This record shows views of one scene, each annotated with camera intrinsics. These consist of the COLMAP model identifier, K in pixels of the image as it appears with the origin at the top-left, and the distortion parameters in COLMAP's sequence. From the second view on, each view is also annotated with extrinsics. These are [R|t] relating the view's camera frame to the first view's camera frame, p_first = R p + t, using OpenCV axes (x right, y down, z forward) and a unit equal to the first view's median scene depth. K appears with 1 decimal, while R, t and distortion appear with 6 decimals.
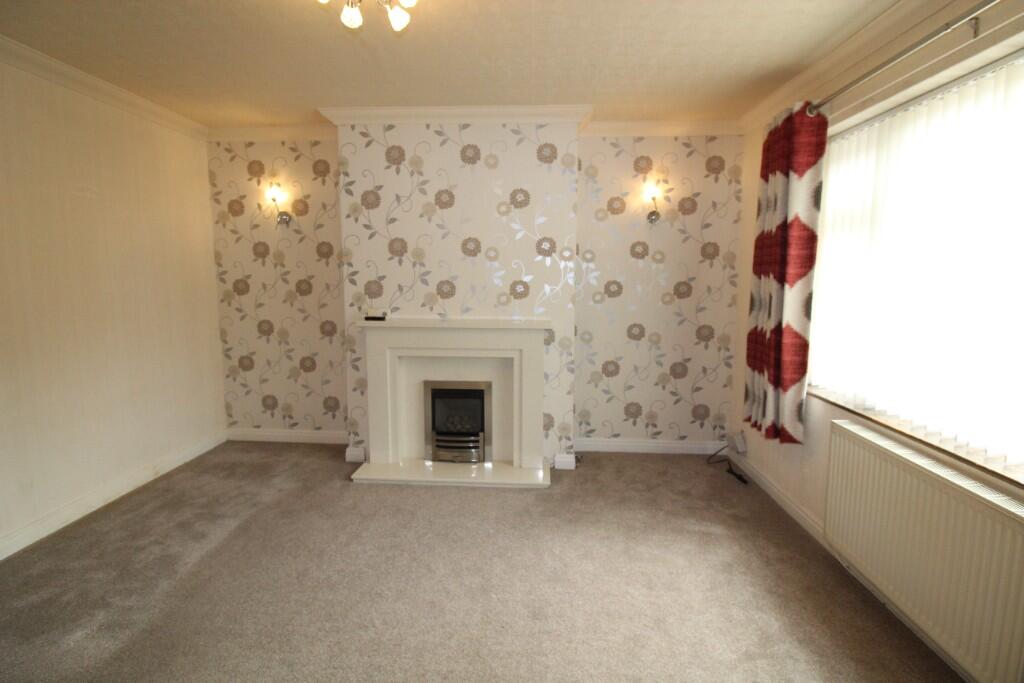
lens RADIAL K [[475.2, 0, 514.5], [0, 475.2, 335.3], [0, 0, 1]] dist [-0.000165, -0.011593]
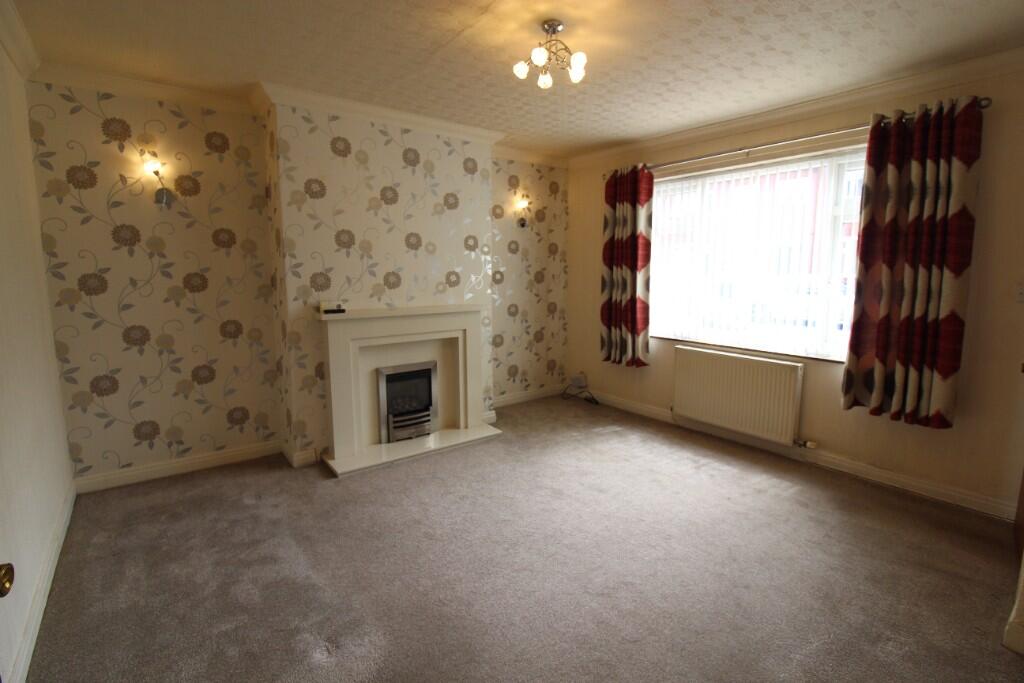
lens RADIAL K [[475.2, 0, 514.5], [0, 475.2, 335.3], [0, 0, 1]] dist [-0.000165, -0.011593]
pose [[0.757852, -0.095700, 0.645370, -0.639843], [0.085449, 0.995222, 0.047237, -0.000126], [-0.646807, 0.019347, 0.762409, 0.009036]]
